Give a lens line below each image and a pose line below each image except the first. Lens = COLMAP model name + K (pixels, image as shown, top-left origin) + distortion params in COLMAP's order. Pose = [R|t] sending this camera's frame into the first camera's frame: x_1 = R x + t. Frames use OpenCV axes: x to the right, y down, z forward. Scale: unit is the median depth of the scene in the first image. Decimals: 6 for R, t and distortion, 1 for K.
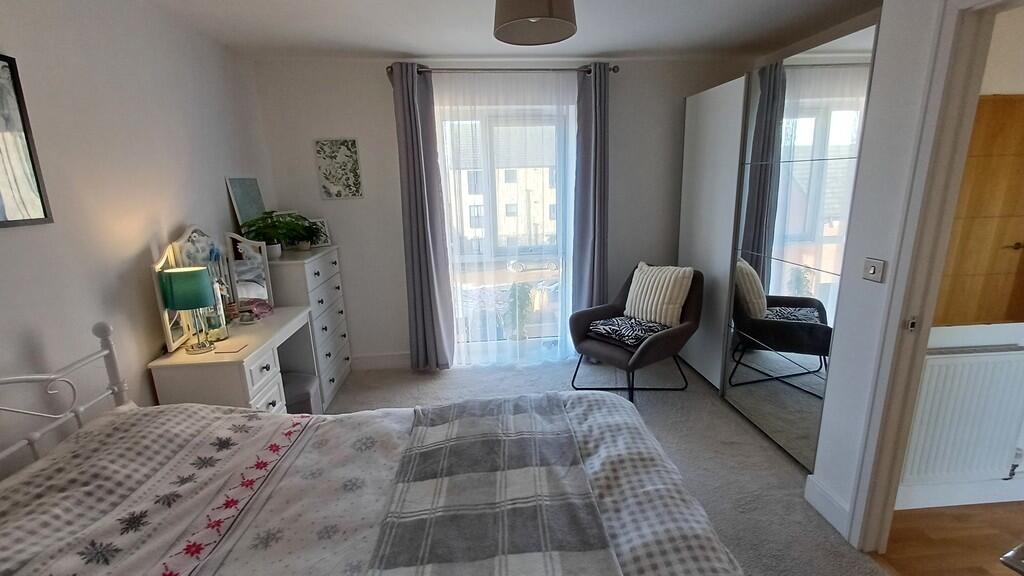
lens RADIAL K [[468.7, 0, 519.5], [0, 468.7, 299.4], [0, 0, 1]] dist [0.001795, 0.000969]
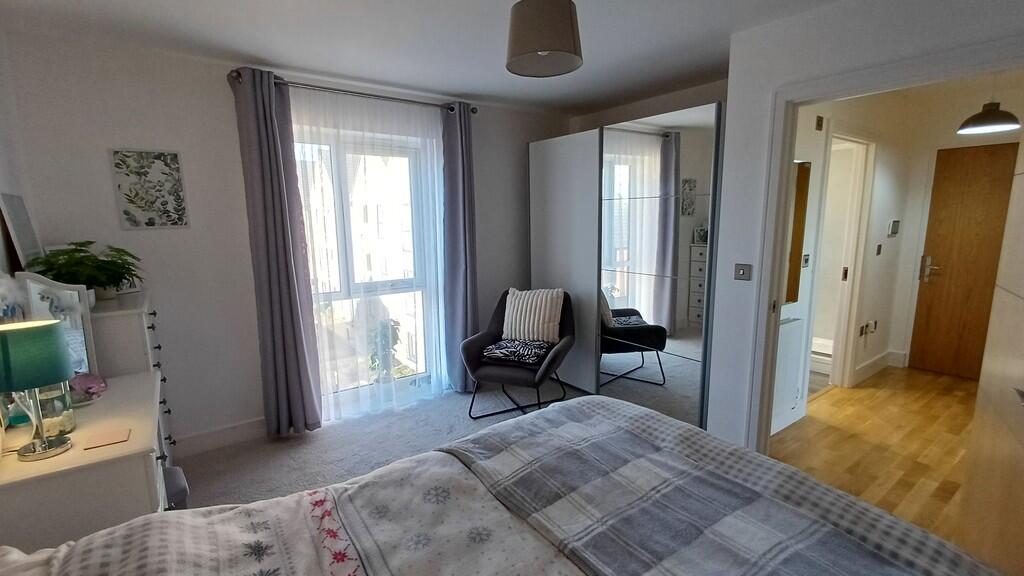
lens RADIAL K [[468.7, 0, 519.5], [0, 468.7, 299.4], [0, 0, 1]] dist [0.001795, 0.000969]
pose [[0.855720, -0.071857, 0.512426, -0.355929], [0.118571, 0.991190, -0.059013, 0.015154], [-0.503671, 0.111258, 0.856701, 0.094795]]
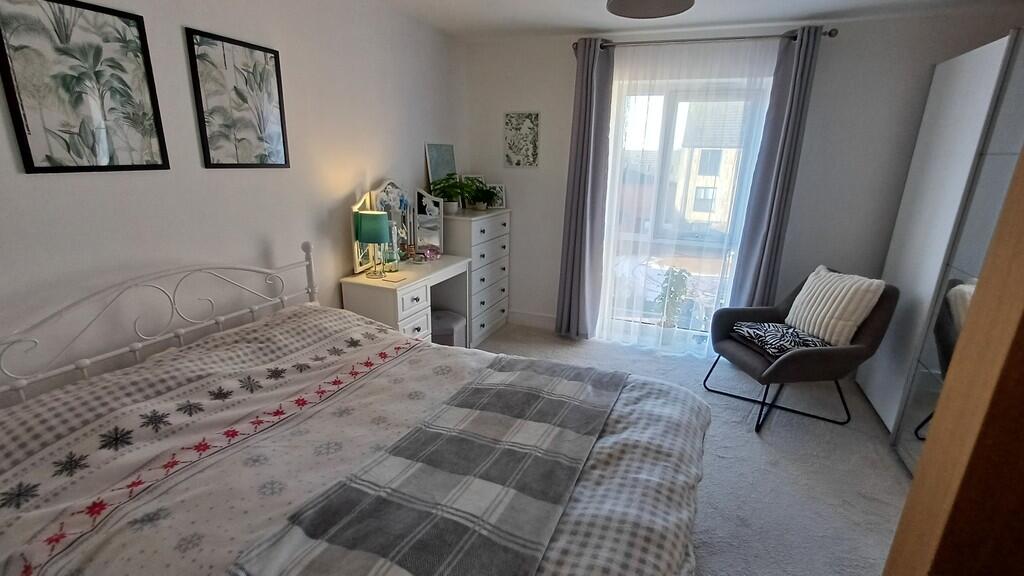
lens RADIAL K [[468.7, 0, 519.5], [0, 468.7, 299.4], [0, 0, 1]] dist [0.001795, 0.000969]
pose [[0.888355, 0.184319, -0.420537, 0.184519], [-0.164077, 0.982849, 0.084177, -0.002194], [0.428840, -0.005779, 0.903362, -0.000752]]
